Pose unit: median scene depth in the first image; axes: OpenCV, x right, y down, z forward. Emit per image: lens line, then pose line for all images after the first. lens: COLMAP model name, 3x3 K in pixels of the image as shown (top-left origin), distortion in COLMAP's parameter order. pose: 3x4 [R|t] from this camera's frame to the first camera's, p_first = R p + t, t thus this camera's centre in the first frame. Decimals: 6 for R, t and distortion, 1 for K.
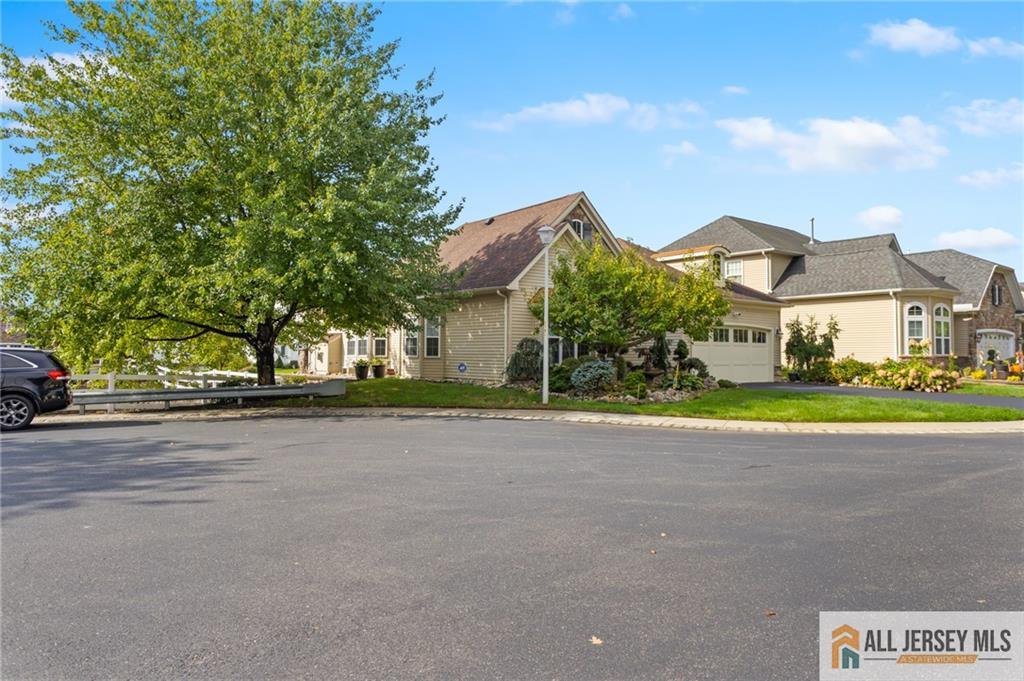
lens RADIAL K [[656.3, 0, 512.0], [0, 656.3, 340.5], [0, 0, 1]] dist [-0.001713, -0.000177]
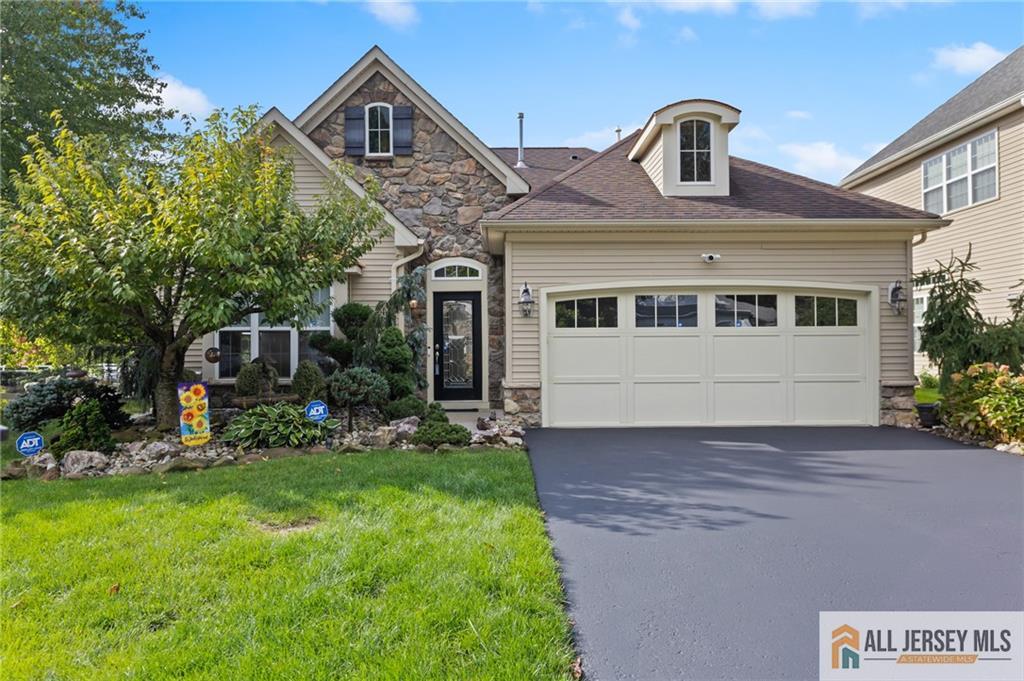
lens RADIAL K [[791.7, 0, 512.0], [0, 791.7, 340.5], [0, 0, 1]] dist [0.007538, 0.001045]
pose [[0.802295, -0.020587, -0.596573, 0.502087], [0.022825, 0.999732, -0.003804, 0.009738], [0.596491, -0.010564, 0.802550, 0.497193]]
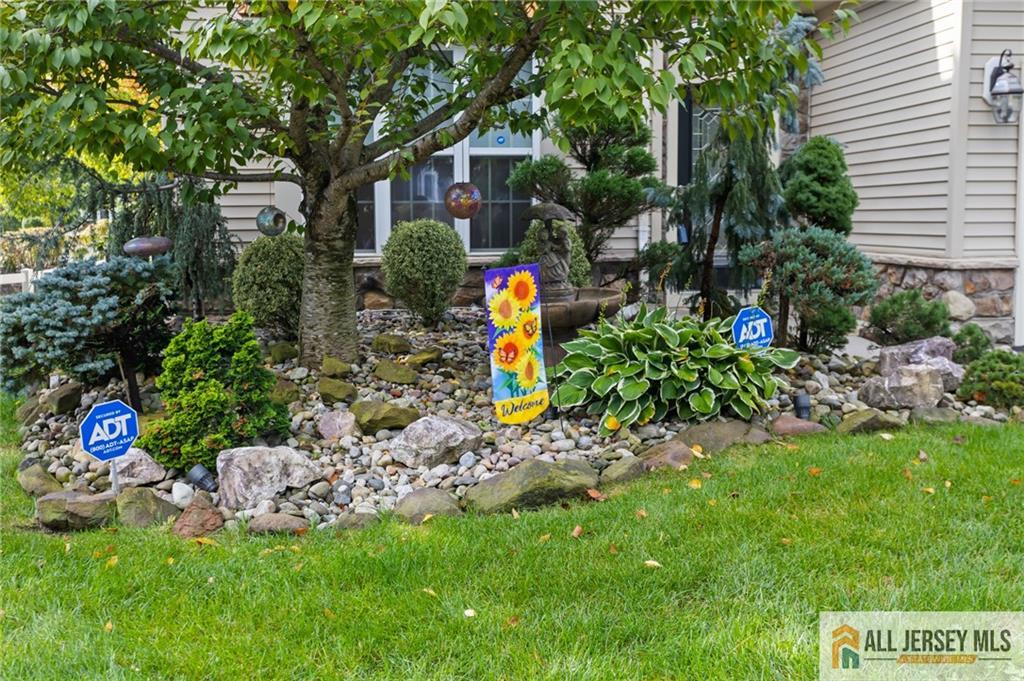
lens RADIAL K [[1053.2, 0, 512.0], [0, 1053.2, 340.5], [0, 0, 1]] dist [0.007692, 0.000826]
pose [[0.862208, 0.048473, -0.504230, 0.269316], [0.023528, 0.990504, 0.135453, 0.011604], [0.506008, -0.128652, 0.852880, 0.535985]]
